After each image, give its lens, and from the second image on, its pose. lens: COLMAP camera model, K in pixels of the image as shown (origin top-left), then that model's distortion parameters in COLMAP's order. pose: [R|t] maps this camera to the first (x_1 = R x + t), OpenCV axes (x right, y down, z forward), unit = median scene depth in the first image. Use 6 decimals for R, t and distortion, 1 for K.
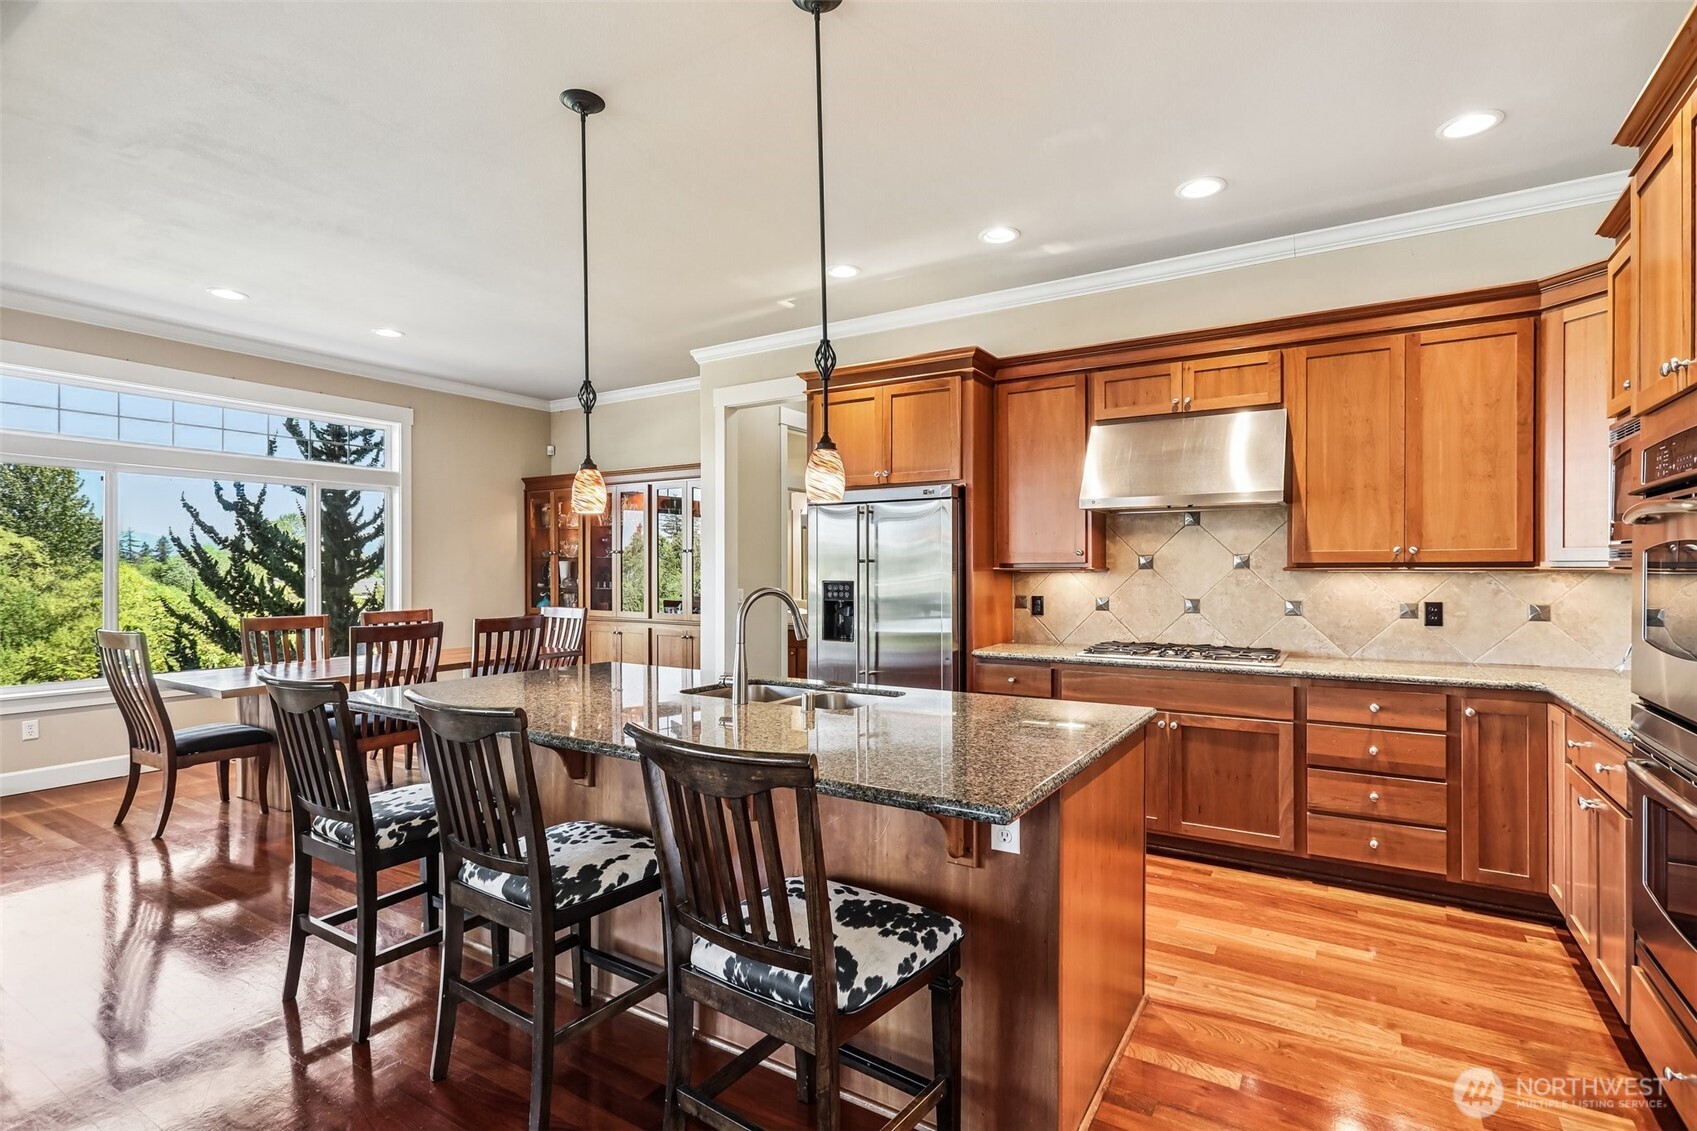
lens RADIAL K [[820.0, 0, 804.0], [0, 820.0, 573.6], [0, 0, 1]] dist [0.004217, 0.002733]
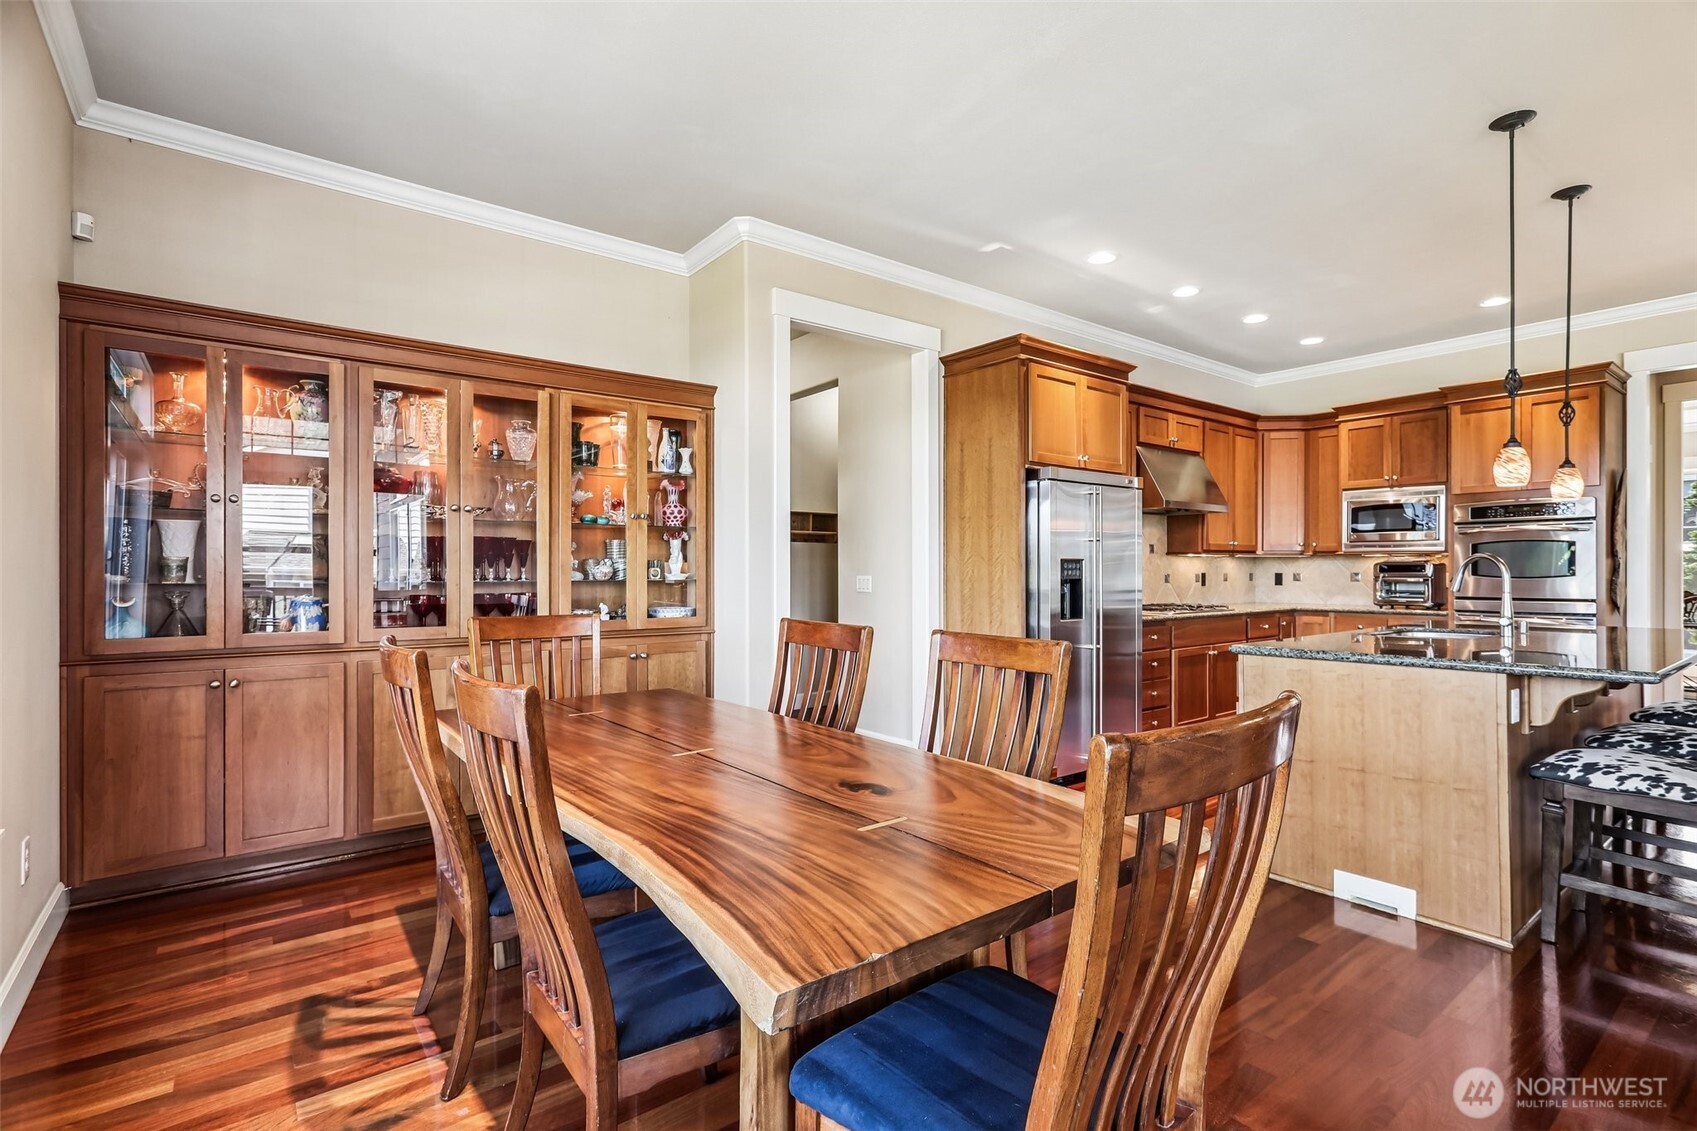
lens RADIAL K [[820.0, 0, 888.3], [0, 820.0, 572.3], [0, 0, 1]] dist [0.004217, 0.002733]
pose [[0.300127, -0.001845, 0.953898, -1.087441], [0.005844, 0.999983, 0.000095, 0.026410], [-0.953881, 0.005547, 0.300132, 1.017602]]
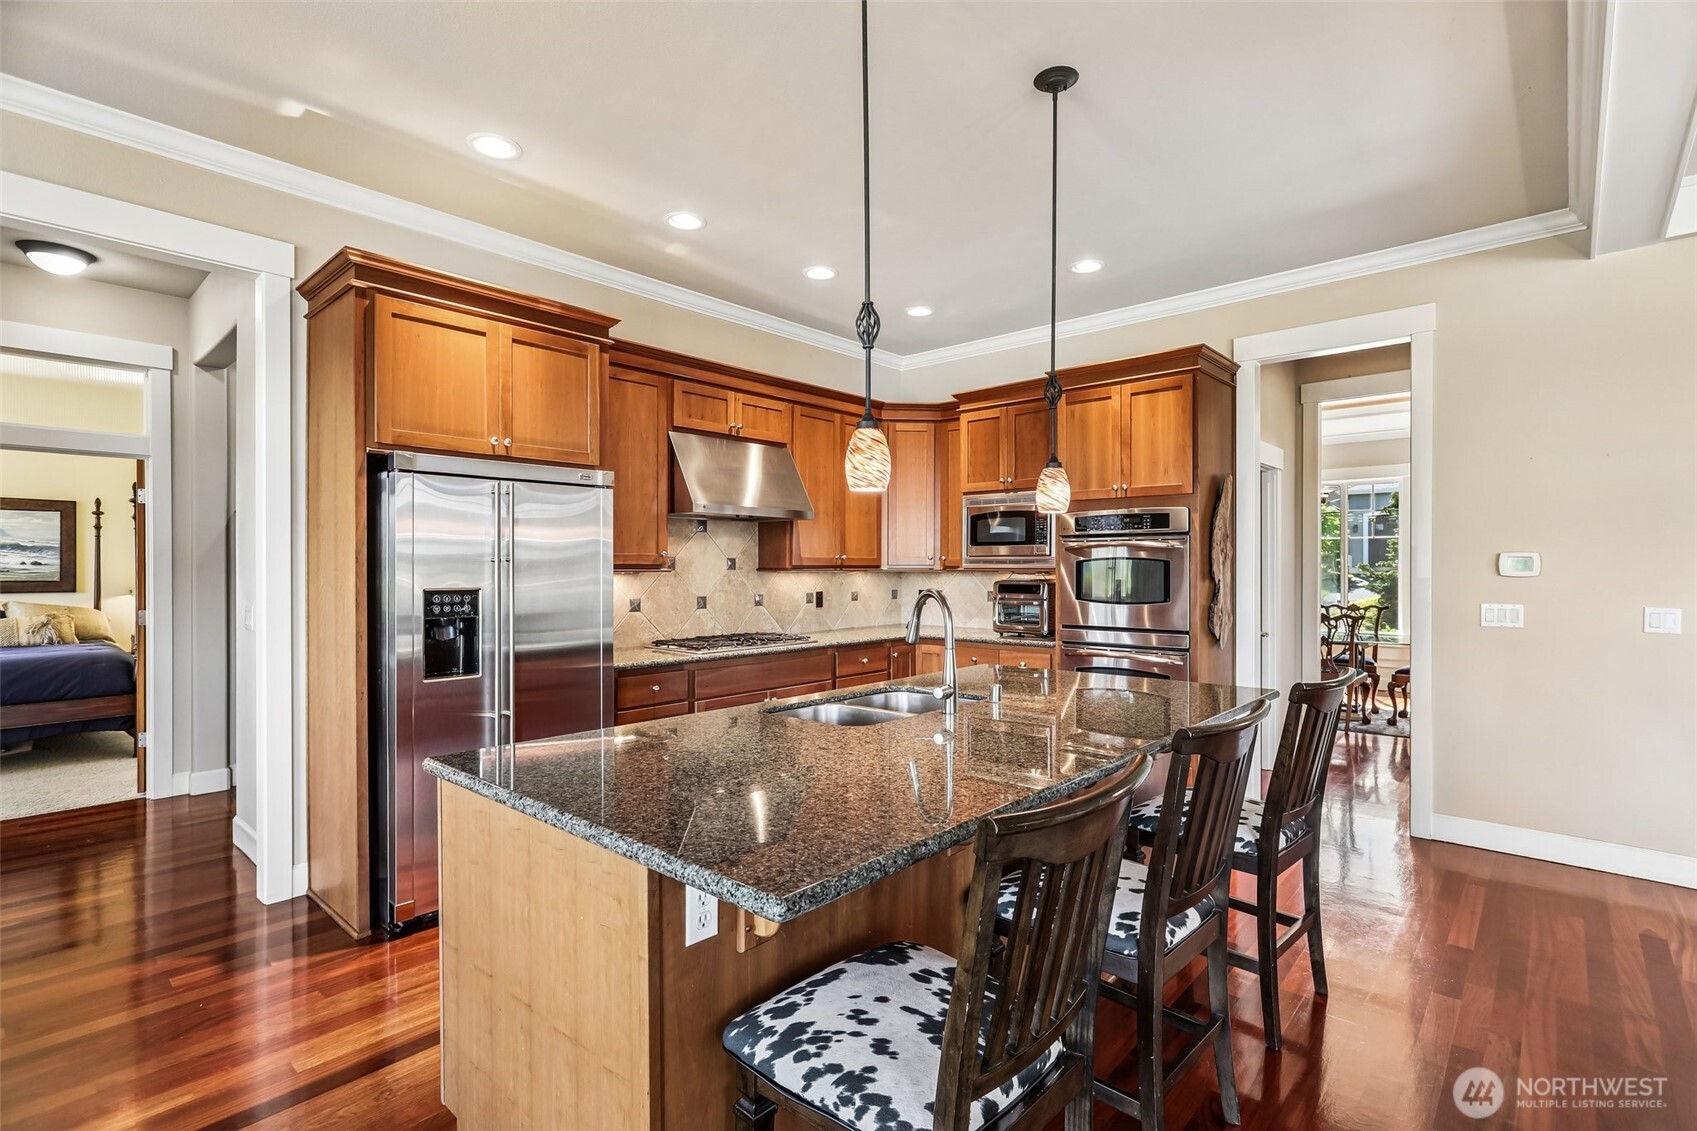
lens RADIAL K [[820.0, 0, 885.8], [0, 820.0, 571.5], [0, 0, 1]] dist [0.004217, 0.002733]
pose [[0.125032, -0.003734, 0.992146, -0.652414], [0.006019, 0.999977, 0.003004, -0.005727], [-0.992134, 0.005596, 0.125052, 0.625596]]
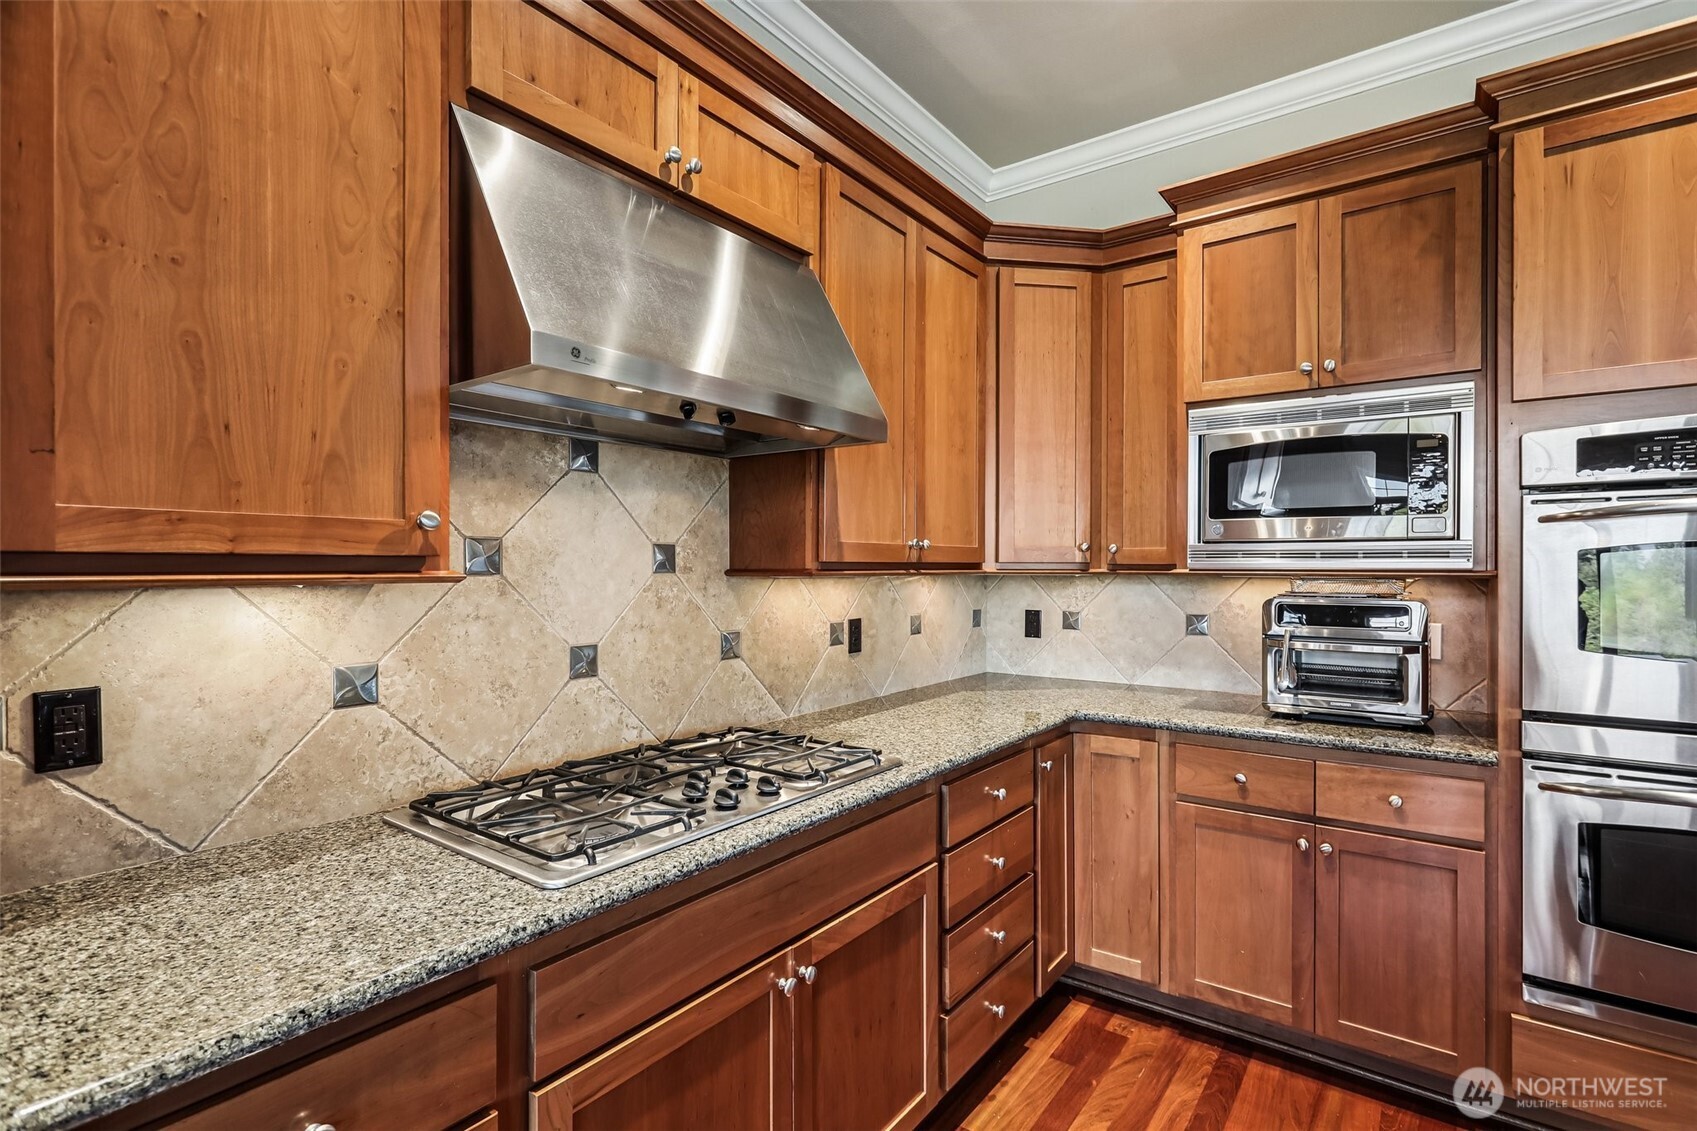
lens RADIAL K [[820.0, 0, 906.4], [0, 820.0, 569.4], [0, 0, 1]] dist [0.004217, 0.002733]
pose [[0.010052, -0.001713, 0.999948, 0.053454], [0.004620, 0.999988, 0.001667, -0.008255], [-0.999939, 0.004603, 0.010060, 0.860645]]
